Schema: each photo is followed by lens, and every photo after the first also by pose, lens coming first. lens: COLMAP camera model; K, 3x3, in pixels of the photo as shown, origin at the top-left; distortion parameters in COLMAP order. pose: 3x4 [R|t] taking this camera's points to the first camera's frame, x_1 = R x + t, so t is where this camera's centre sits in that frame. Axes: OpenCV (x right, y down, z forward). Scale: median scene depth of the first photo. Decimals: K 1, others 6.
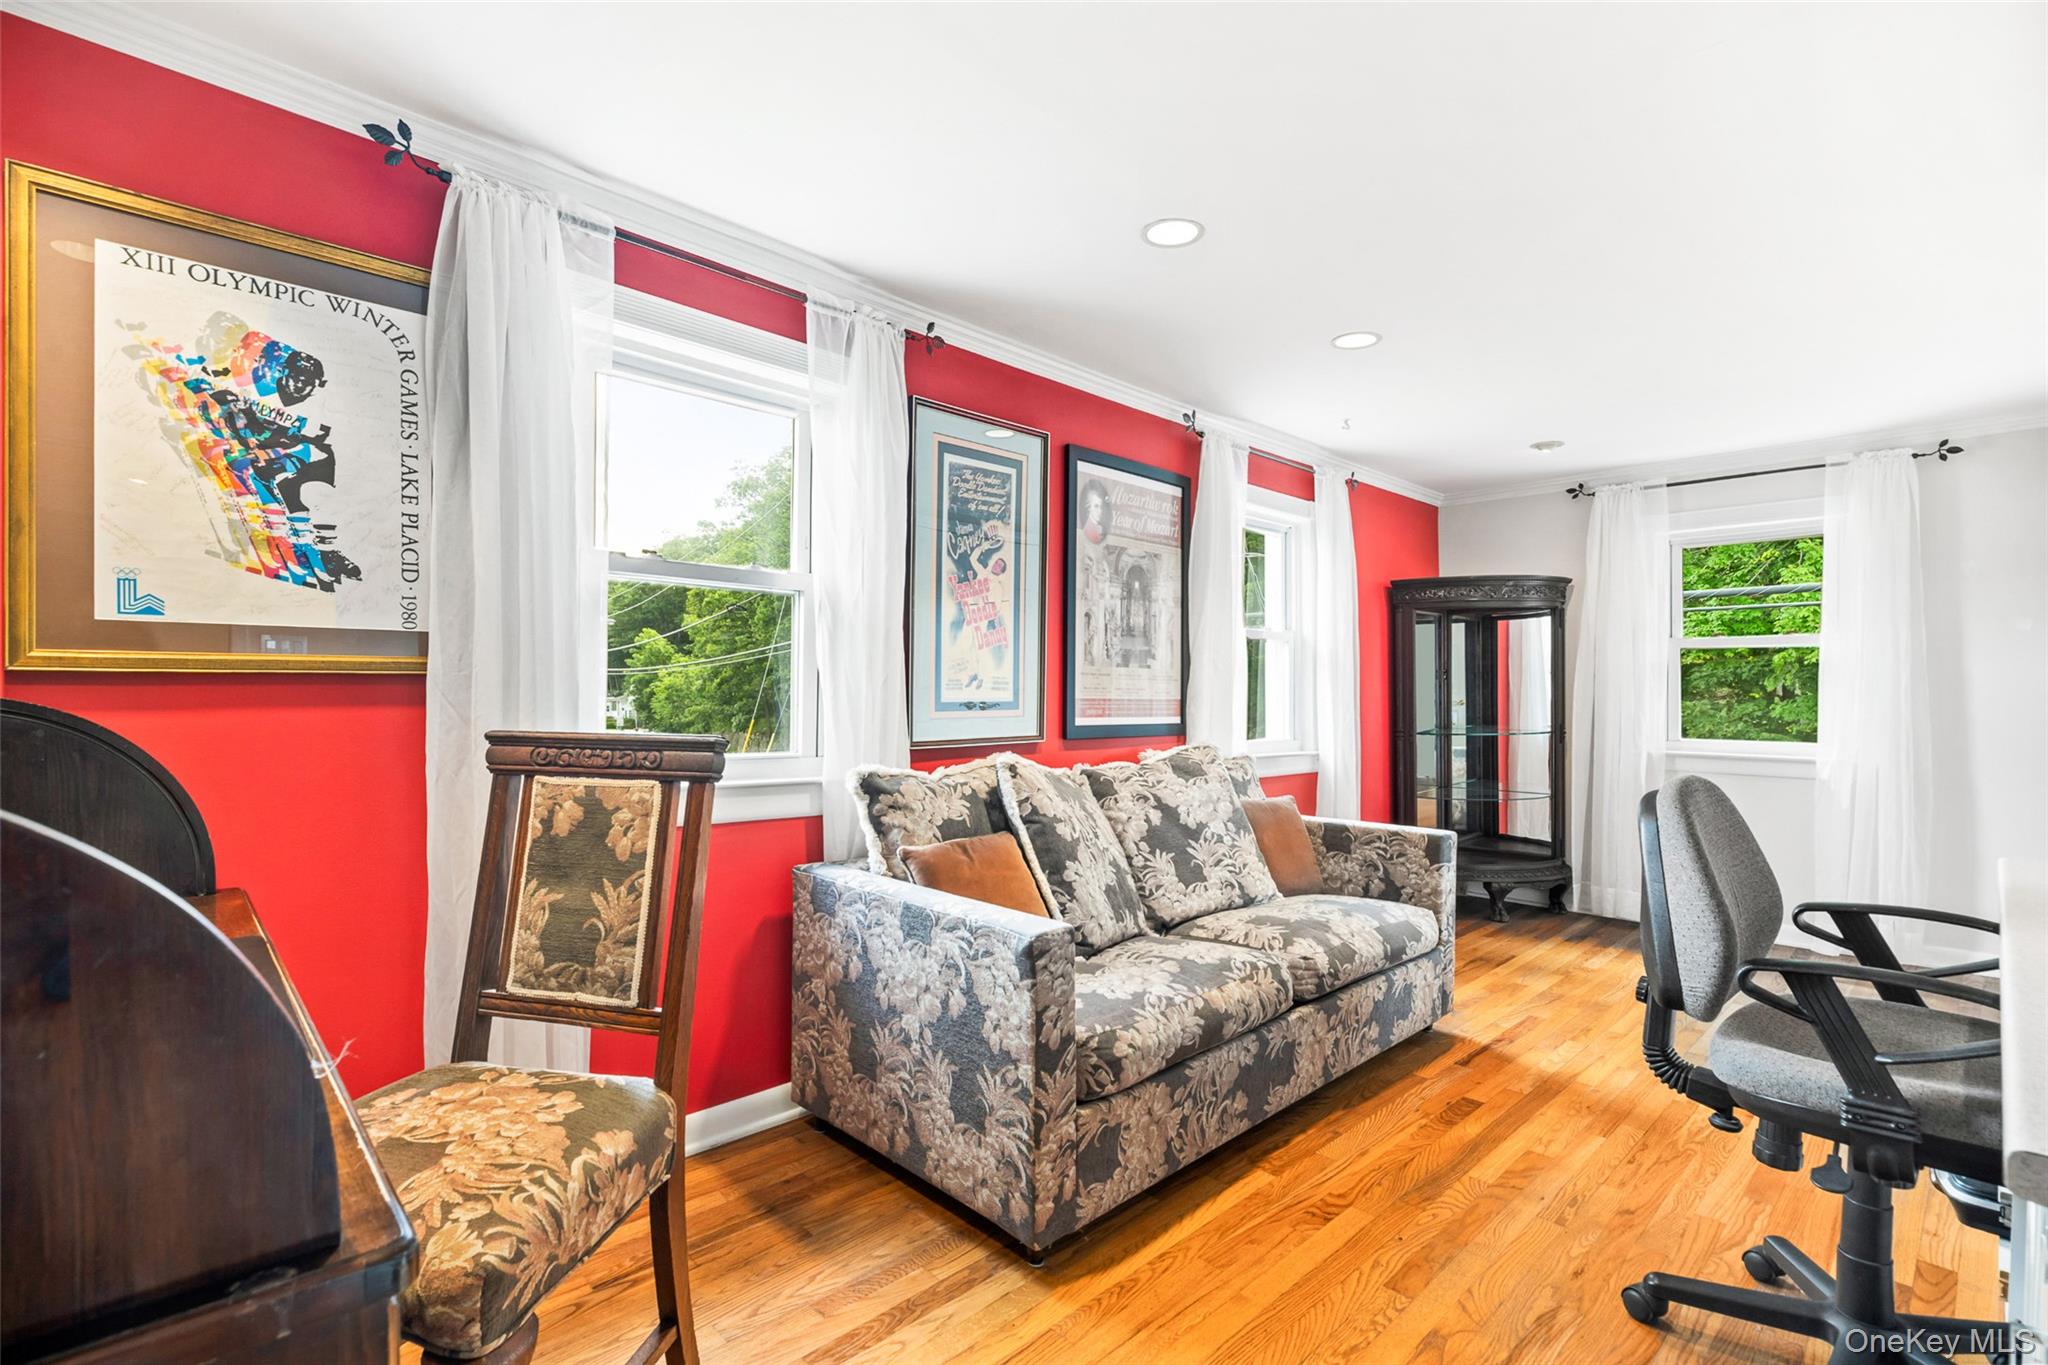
lens RADIAL K [[939.5, 0, 1009.2], [0, 939.5, 687.9], [0, 0, 1]] dist [-0.032059, 0.007196]
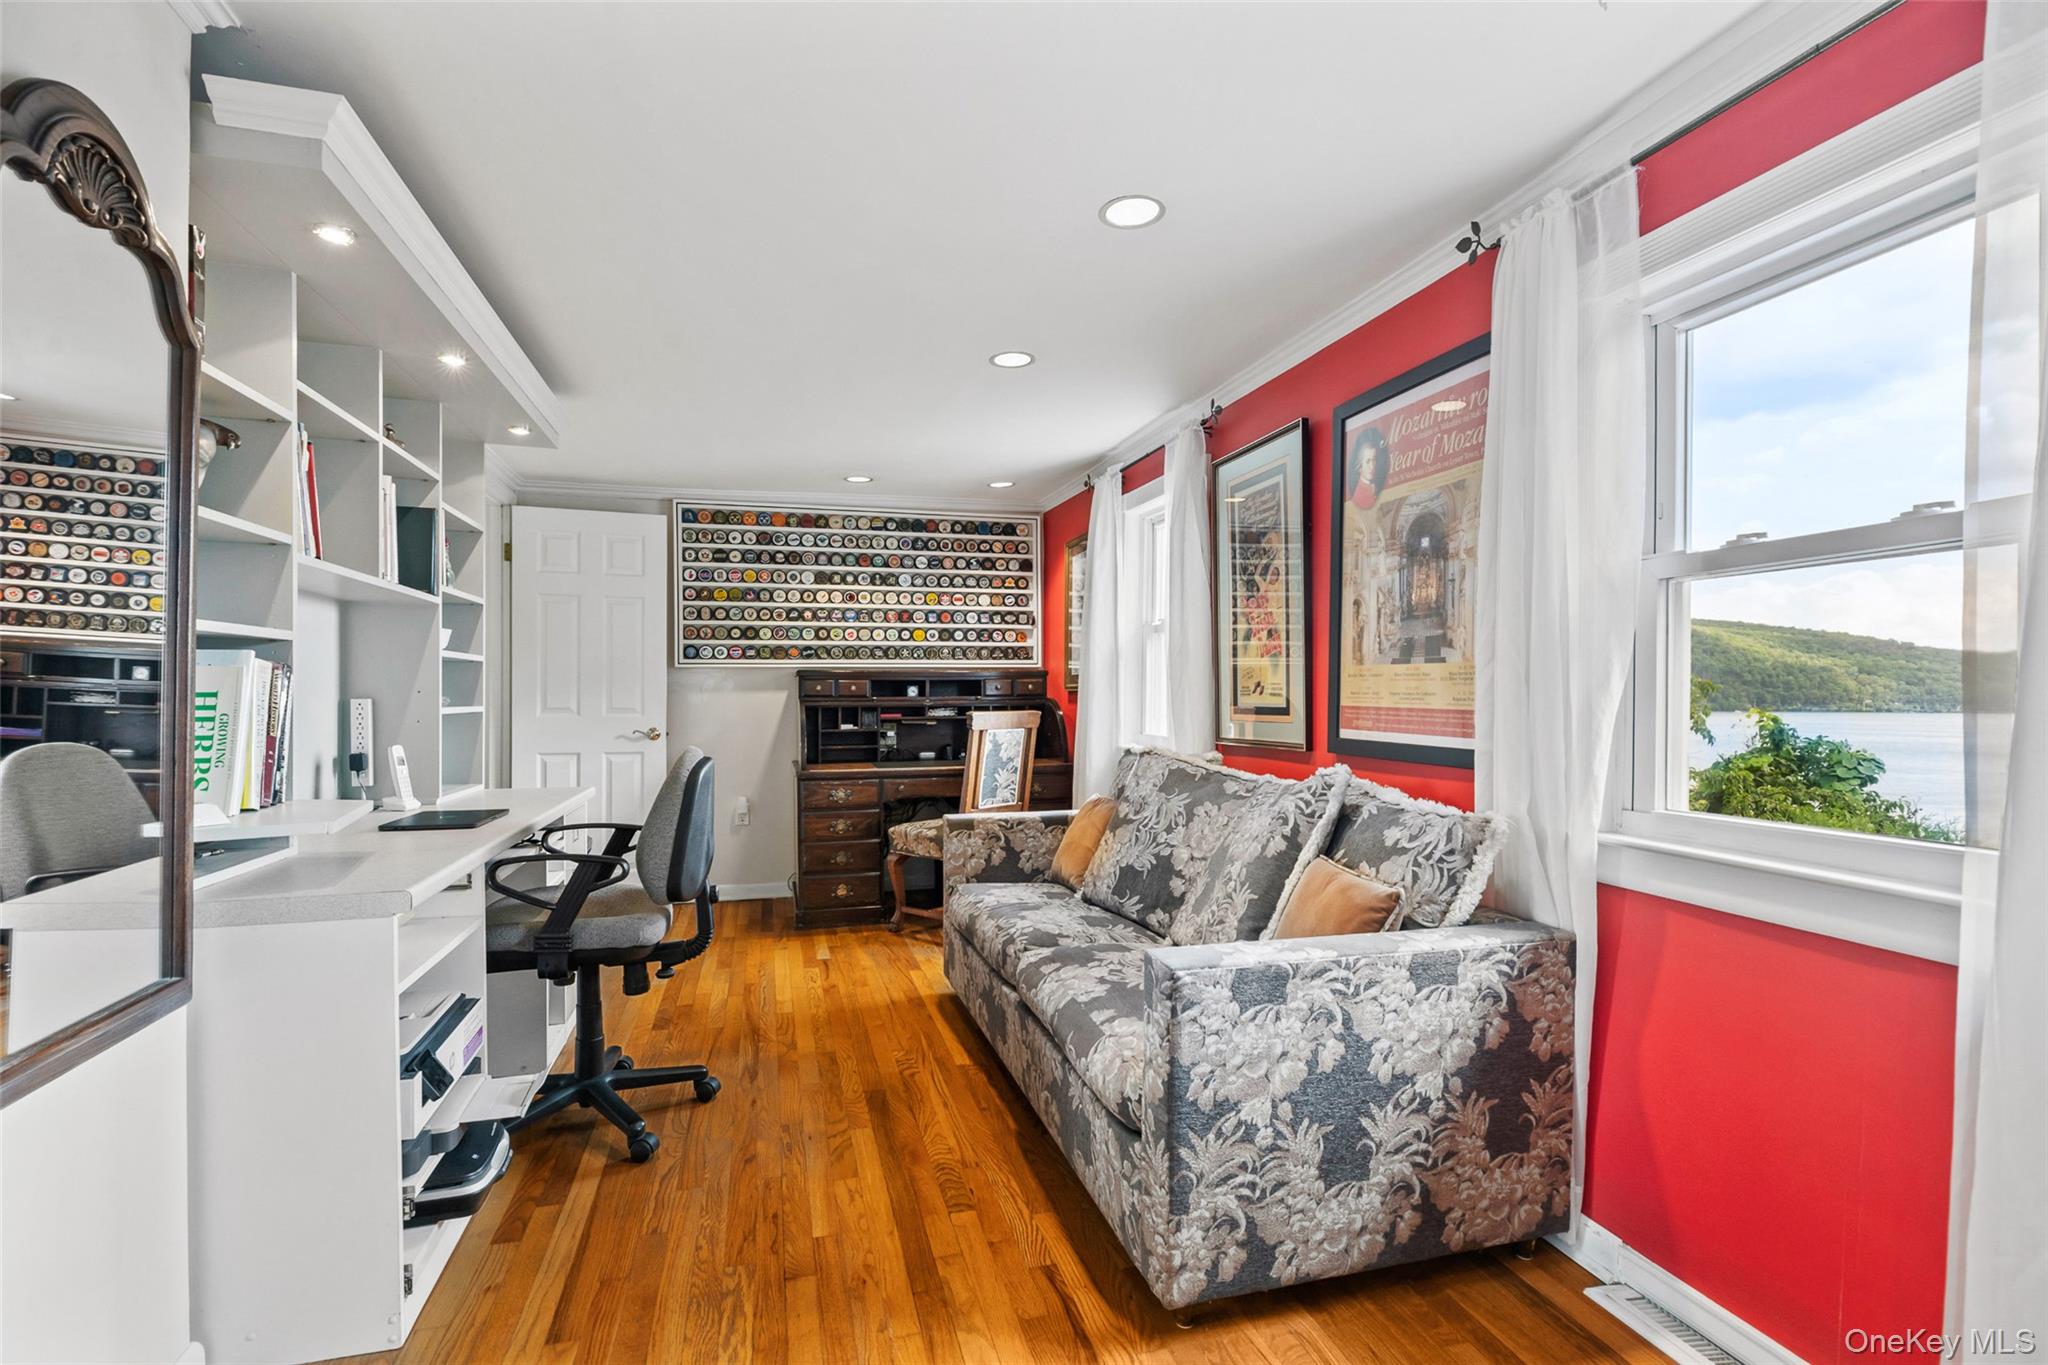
lens RADIAL K [[939.5, 0, 1005.3], [0, 939.5, 696.9], [0, 0, 1]] dist [-0.032059, 0.007196]
pose [[-0.475696, -0.006134, -0.879588, 0.935509], [-0.003048, 0.999981, -0.005325, 0.008687], [0.879605, 0.000148, -0.475706, 1.116087]]
